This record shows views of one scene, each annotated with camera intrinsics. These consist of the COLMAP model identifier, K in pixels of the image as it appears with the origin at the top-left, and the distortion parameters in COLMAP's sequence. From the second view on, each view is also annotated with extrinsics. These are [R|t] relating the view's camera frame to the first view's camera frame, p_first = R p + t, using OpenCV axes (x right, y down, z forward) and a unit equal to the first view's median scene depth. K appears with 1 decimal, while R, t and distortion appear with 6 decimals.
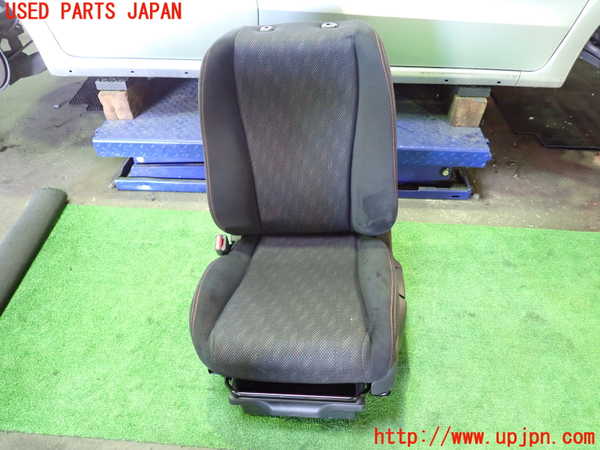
lens RADIAL K [[447.1, 0, 301.3], [0, 447.1, 226.5], [0, 0, 1]] dist [0.020623, -0.012677]
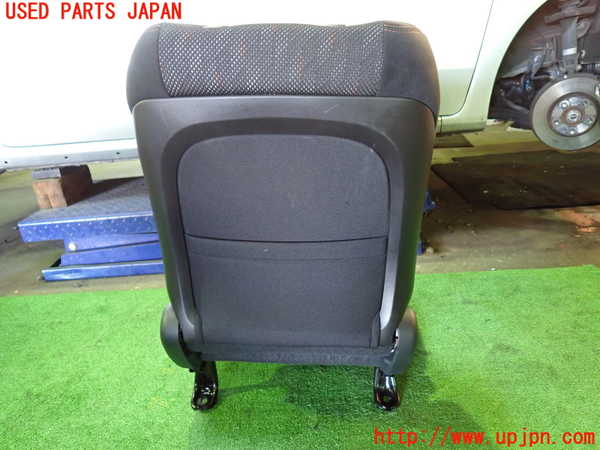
lens RADIAL K [[447.1, 0, 302.1], [0, 447.1, 228.2], [0, 0, 1]] dist [0.020623, -0.012677]
pose [[0.995741, -0.091528, -0.011095, 0.187692], [0.081037, 0.926233, -0.368138, 0.269135], [0.043972, 0.365671, 0.929705, 0.157446]]
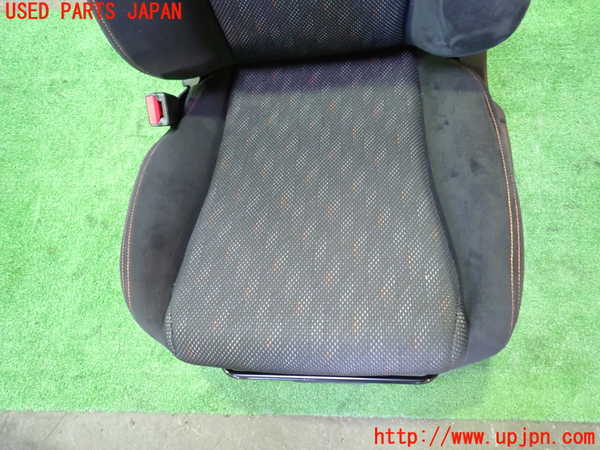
lens RADIAL K [[447.1, 0, 300.3], [0, 447.1, 225.7], [0, 0, 1]] dist [0.020623, -0.012677]
pose [[0.994617, -0.087588, -0.055357, 0.001241], [0.103601, 0.849322, 0.517610, -0.090473], [0.001680, -0.520559, 0.853824, 0.433871]]
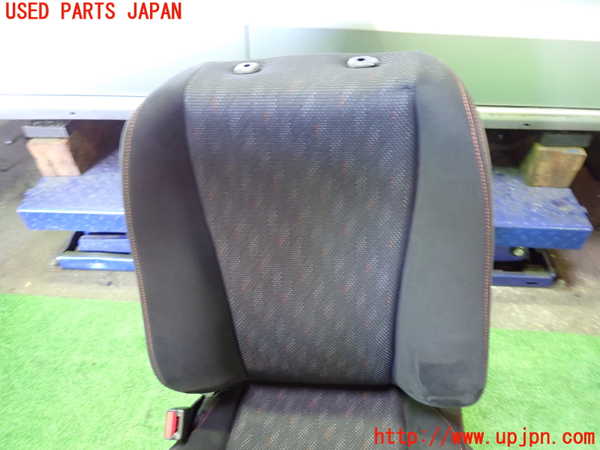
lens RADIAL K [[447.1, 0, 300.5], [0, 447.1, 226.4], [0, 0, 1]] dist [0.020623, -0.012677]
pose [[0.999554, 0.001177, -0.029851, 0.003432], [-0.001336, 0.999985, -0.005293, -0.196900], [0.029844, 0.005331, 0.999540, 0.367155]]
